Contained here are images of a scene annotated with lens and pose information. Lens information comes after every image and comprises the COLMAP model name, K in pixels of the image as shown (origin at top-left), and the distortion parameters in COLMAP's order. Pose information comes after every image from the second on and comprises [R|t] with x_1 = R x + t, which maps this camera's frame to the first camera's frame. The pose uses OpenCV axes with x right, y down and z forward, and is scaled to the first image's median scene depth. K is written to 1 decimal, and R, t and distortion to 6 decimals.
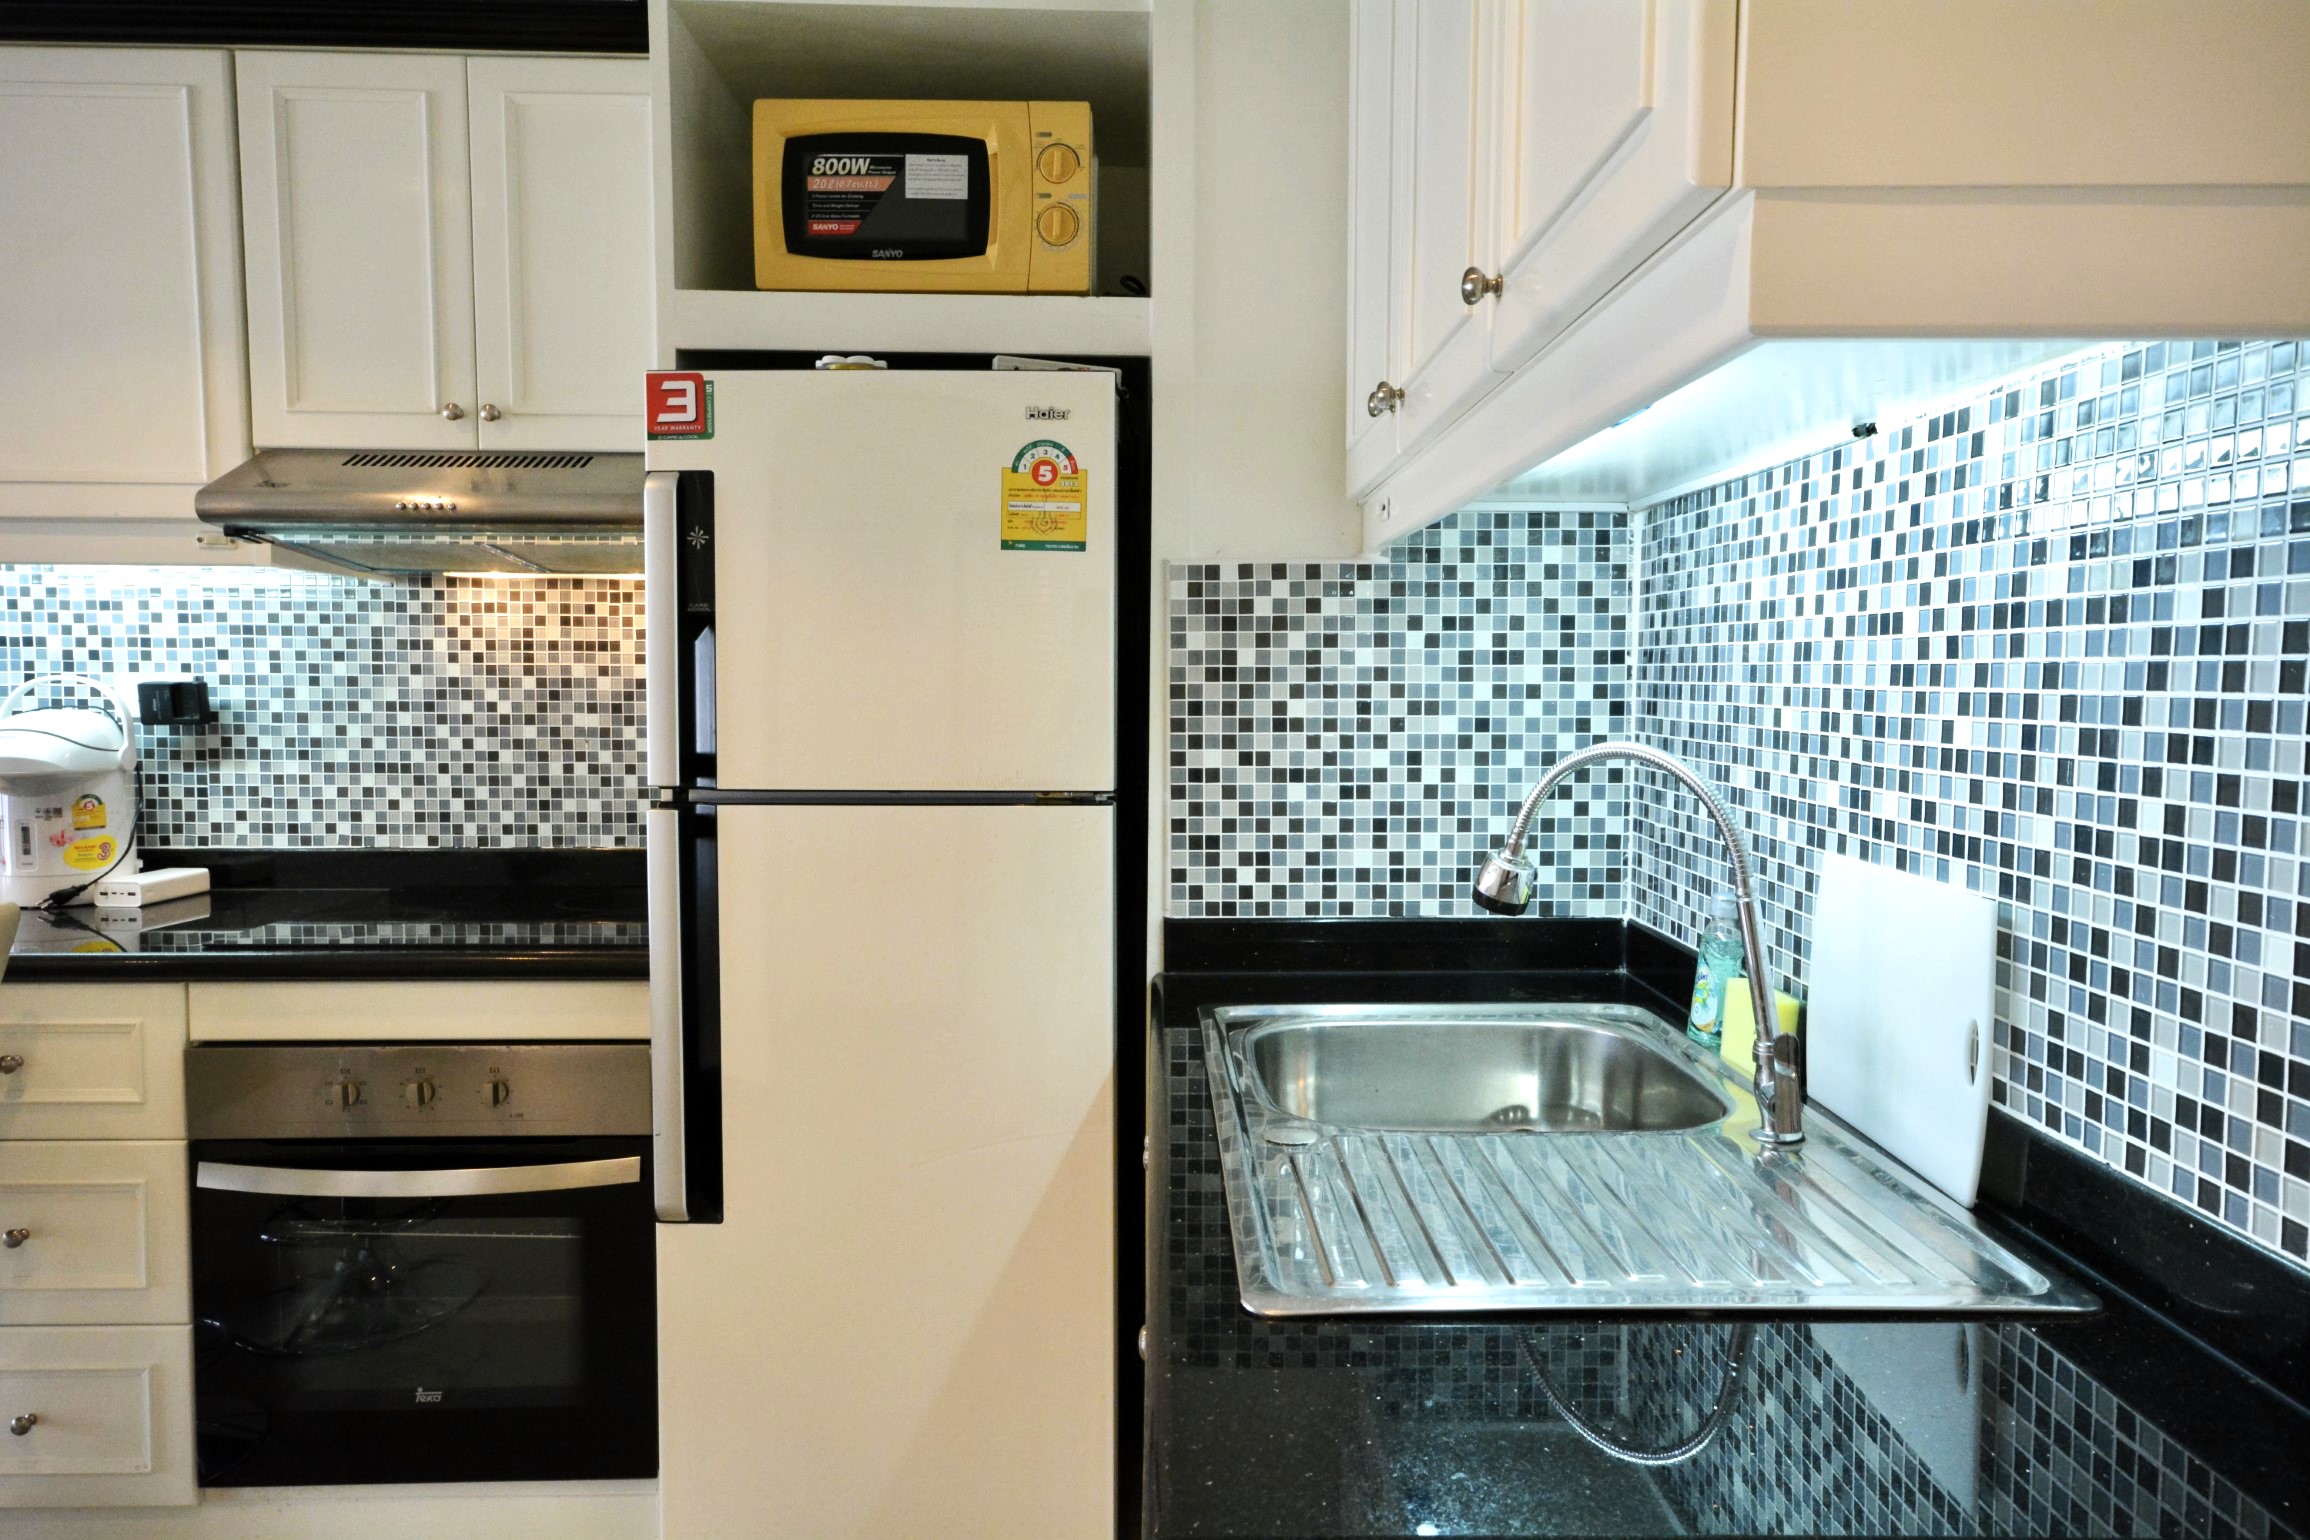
lens RADIAL K [[1466.4, 0, 1155.0], [0, 1466.4, 770.0], [0, 0, 1]] dist [-0.003859, 0.022867]
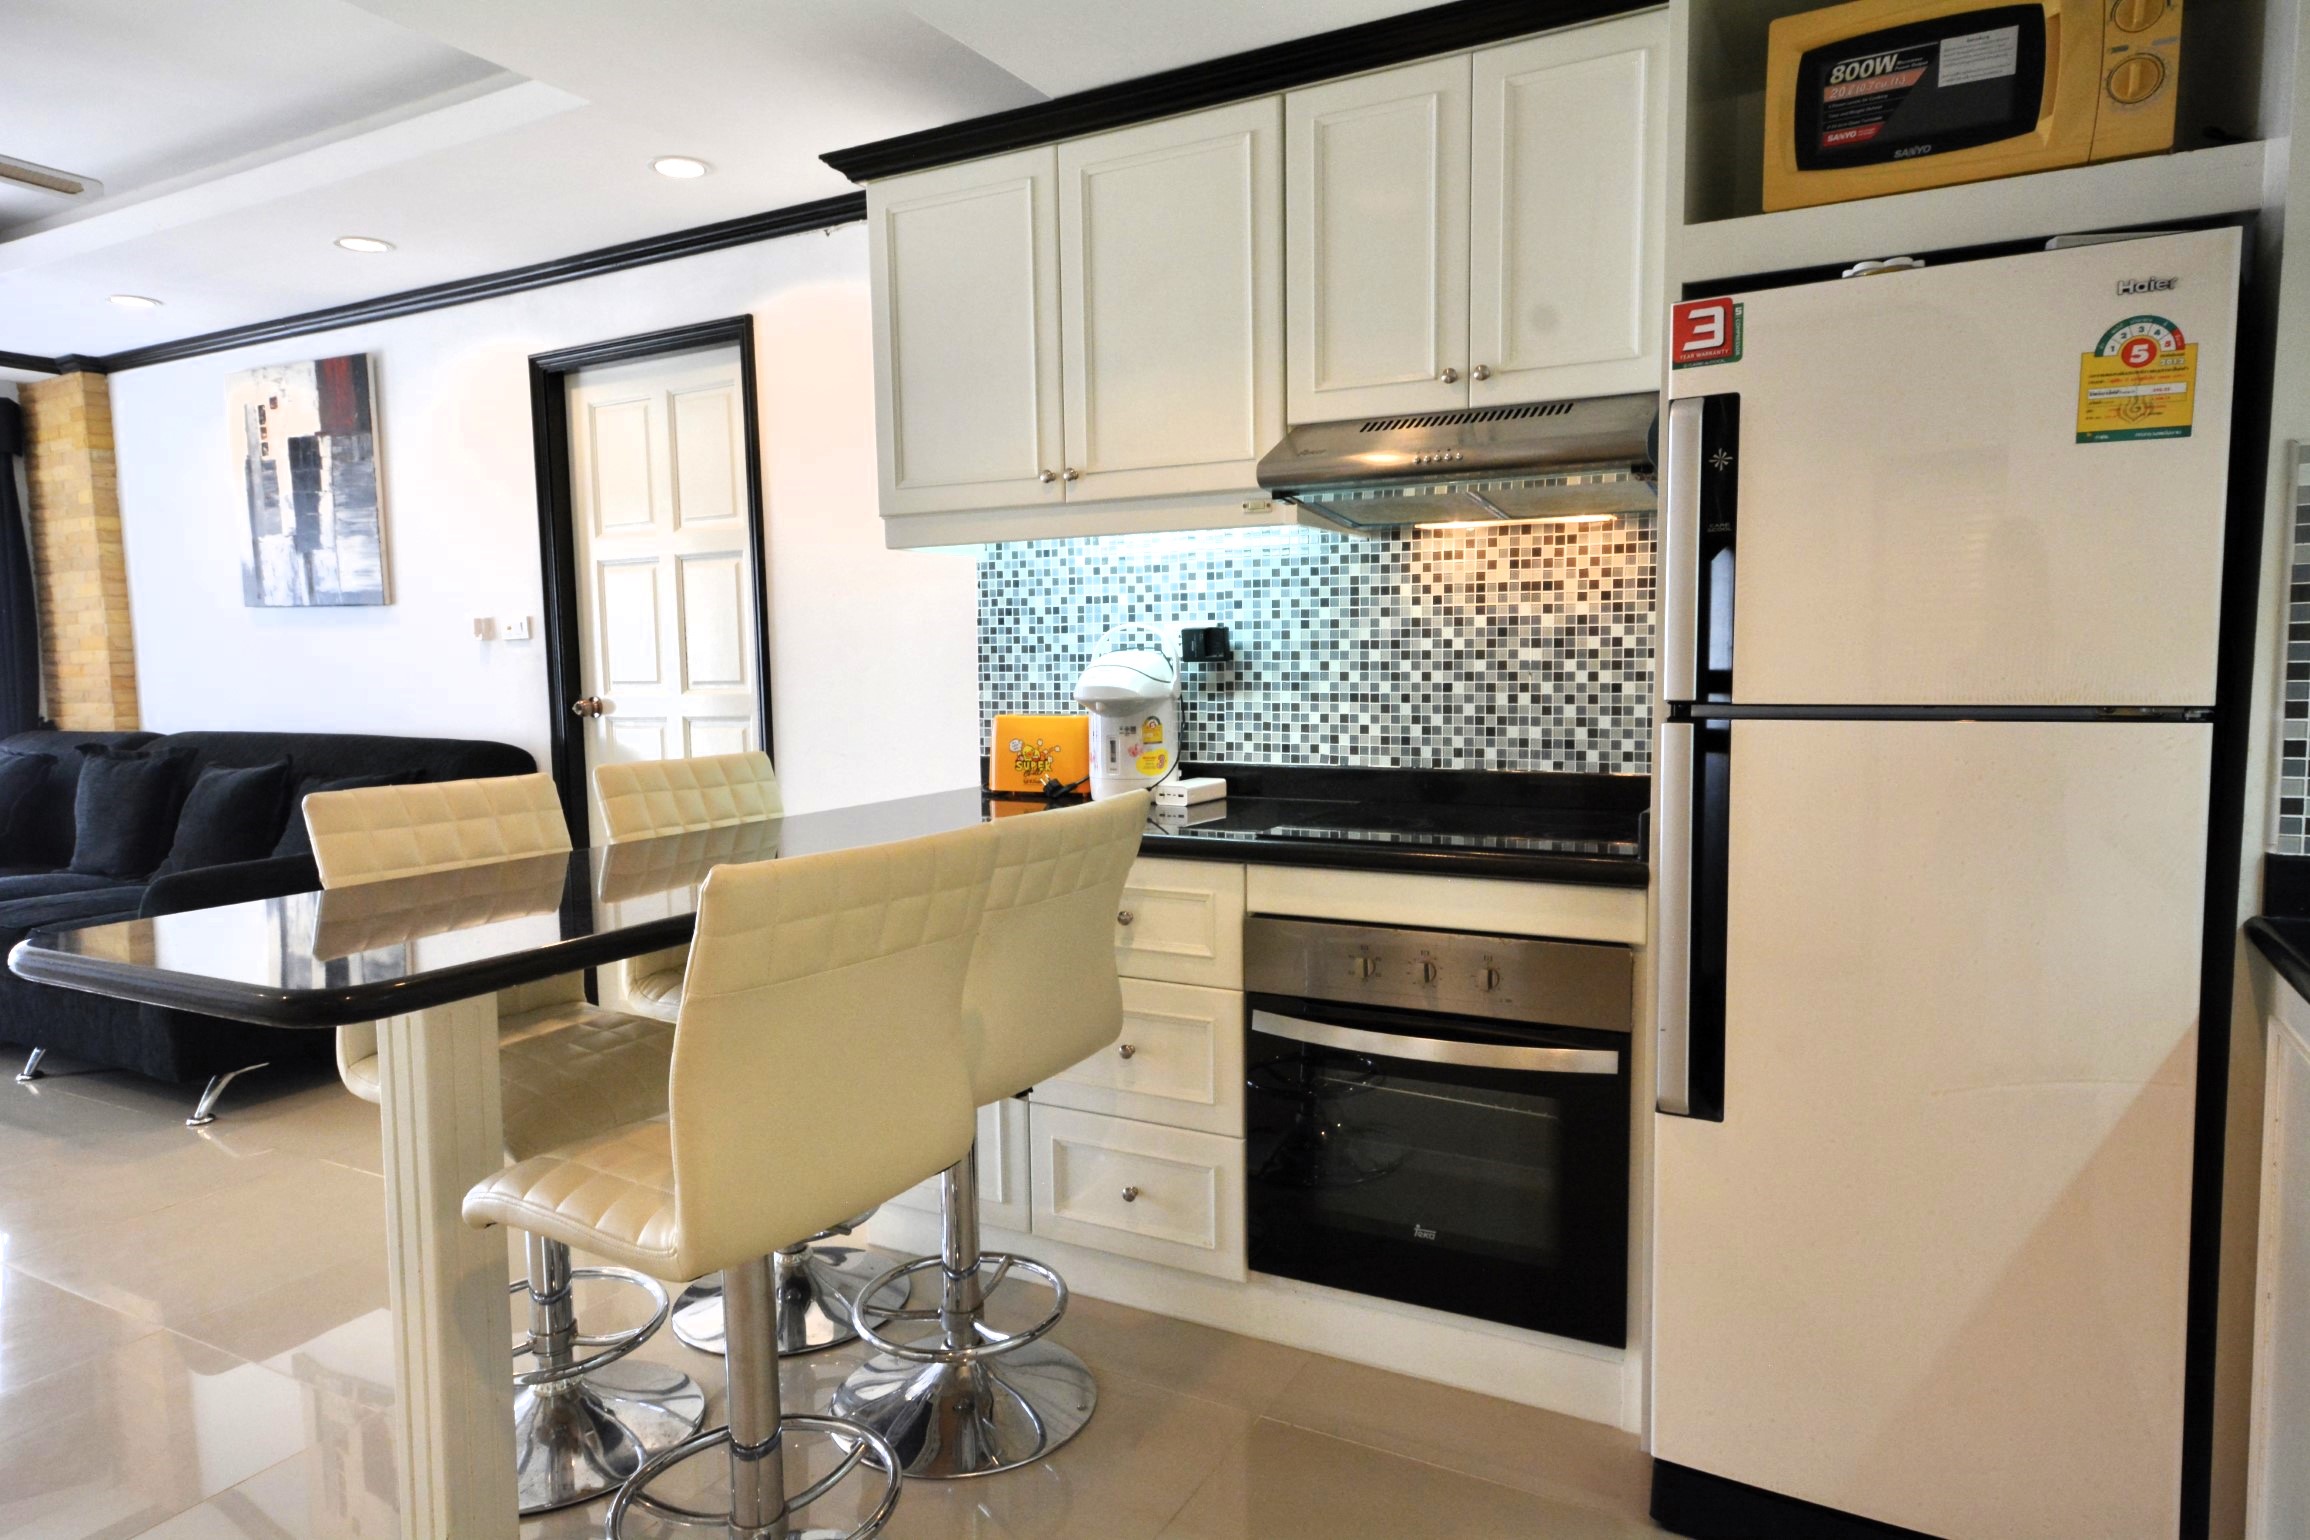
lens RADIAL K [[1369.5, 0, 1178.3], [0, 1369.5, 773.7], [0, 0, 1]] dist [0.000101, 0.015393]
pose [[0.874985, 0.027387, -0.483374, -0.123422], [-0.013316, 0.999382, 0.032519, 0.025793], [0.483966, -0.022017, 0.874810, -0.024011]]
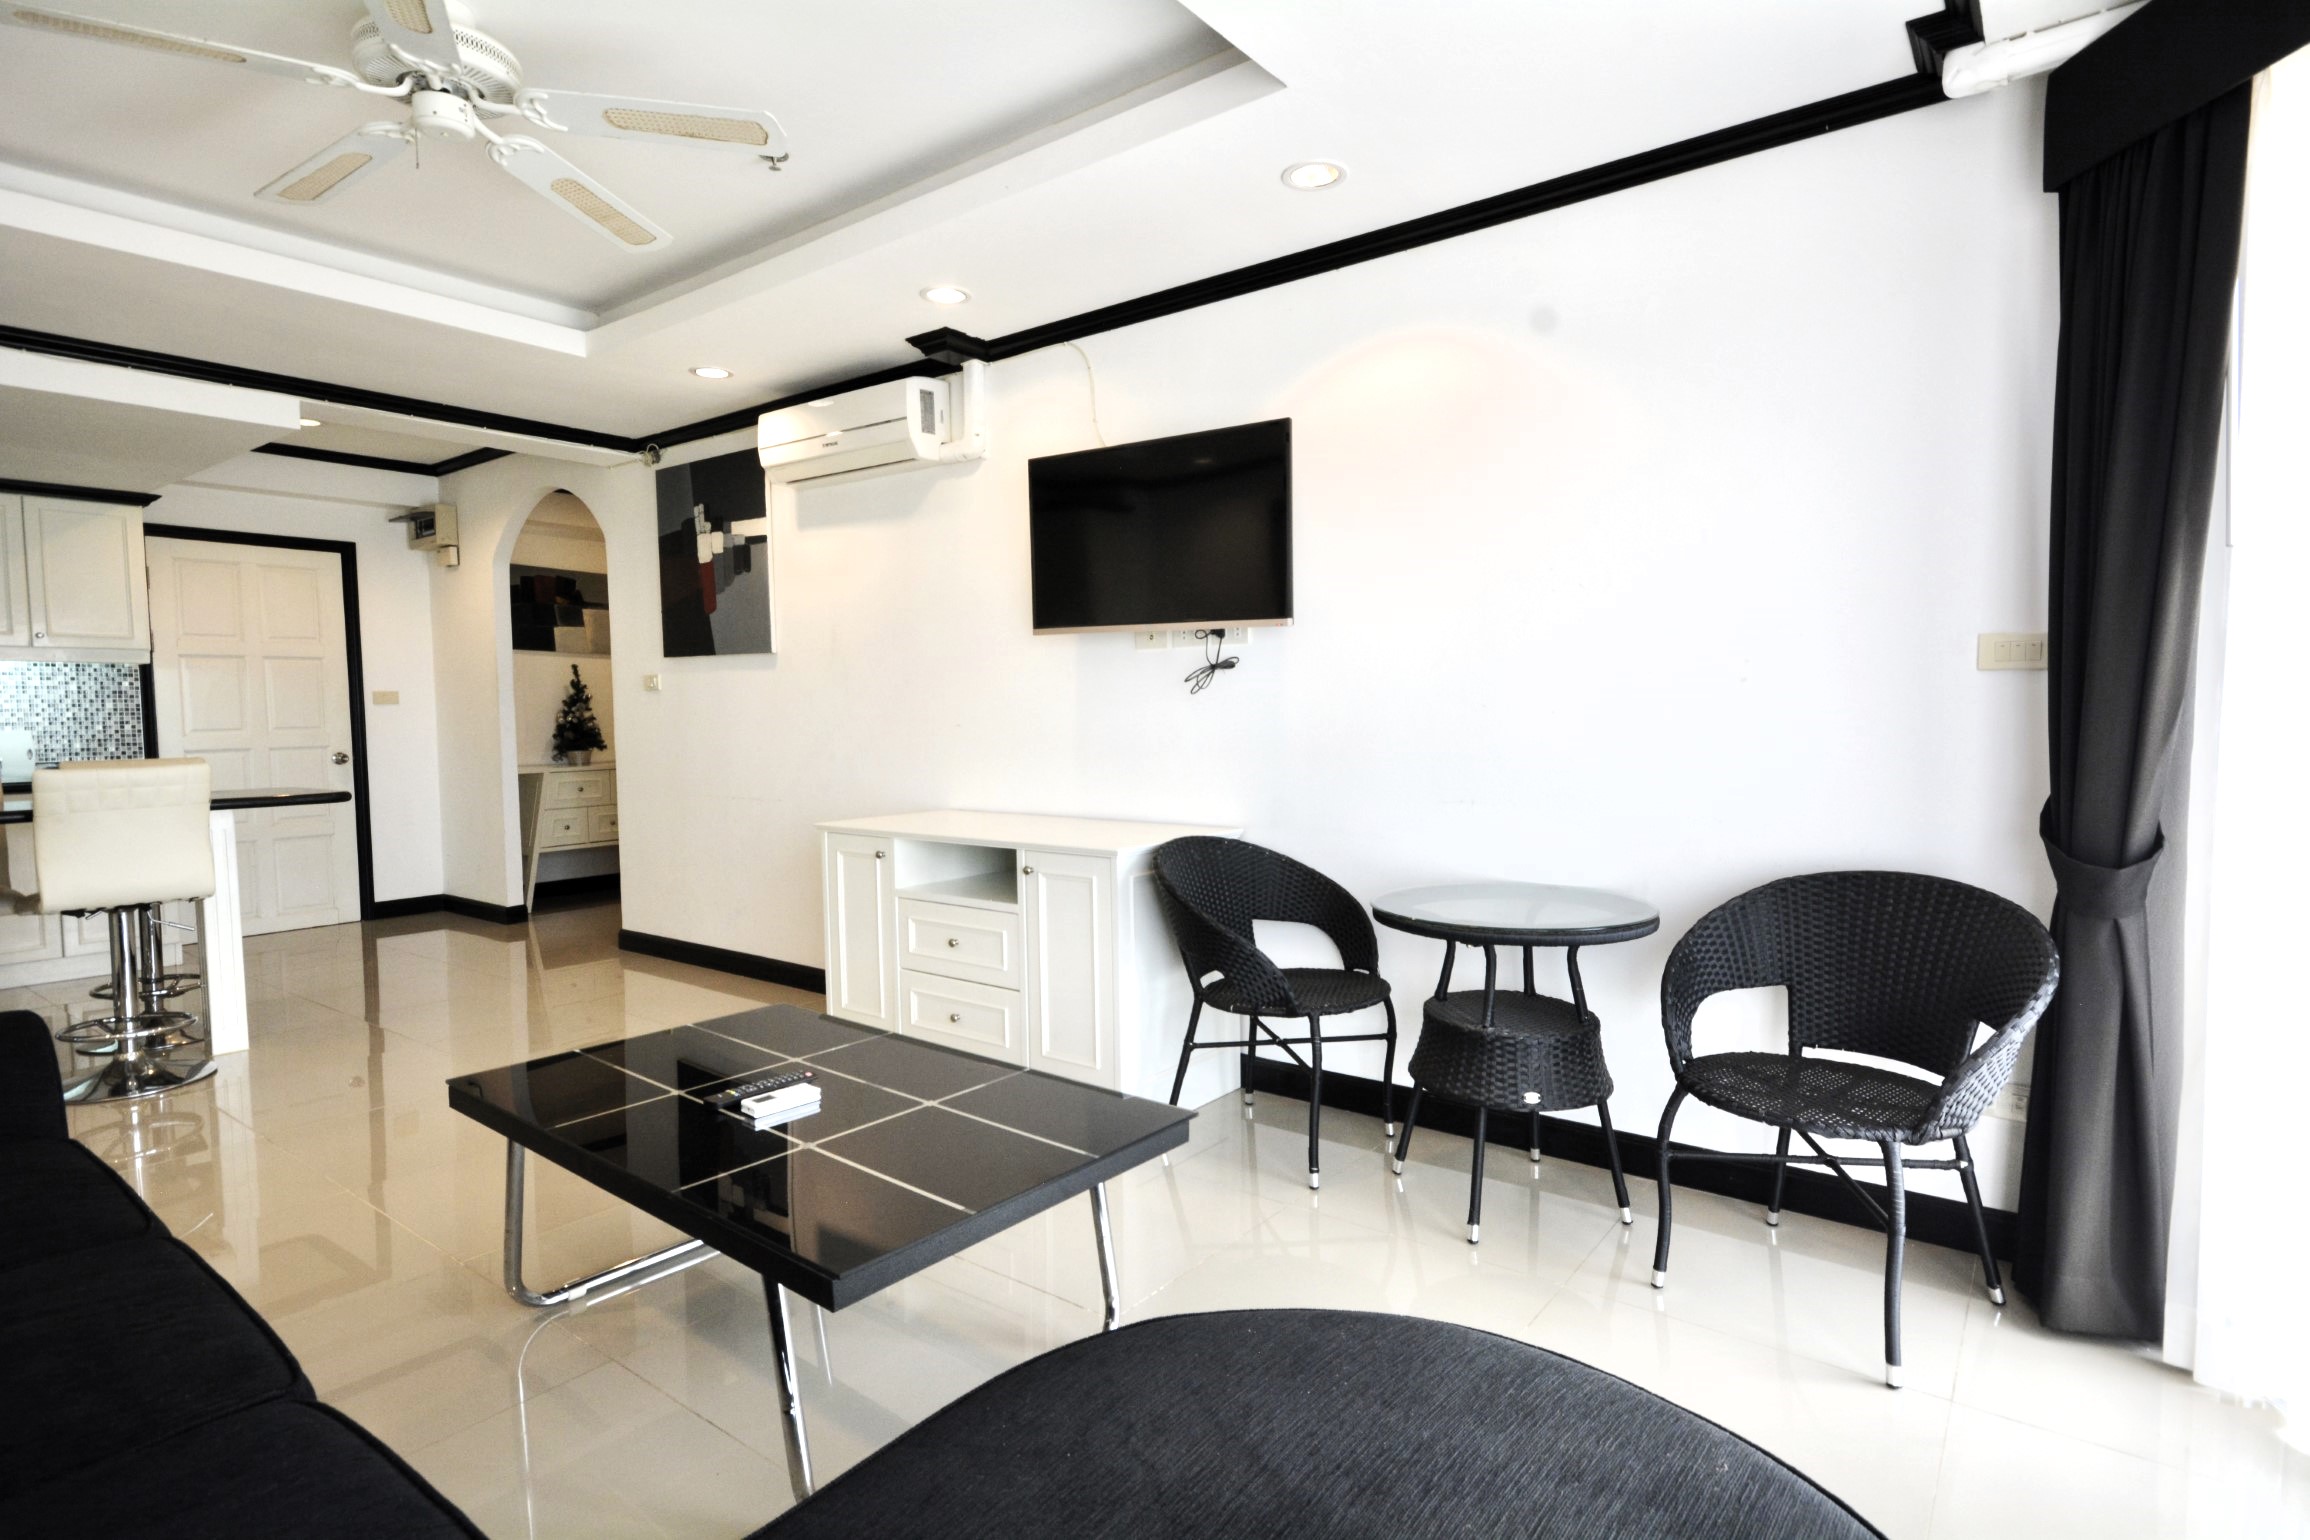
lens RADIAL K [[1149.7, 0, 1172.3], [0, 1149.7, 776.8], [0, 0, 1]] dist [-0.002905, -0.002019]
pose [[-0.793532, -0.029320, 0.607821, -2.750513], [0.049980, 0.992324, 0.113118, -0.012292], [-0.606472, 0.120142, -0.785975, 0.802361]]
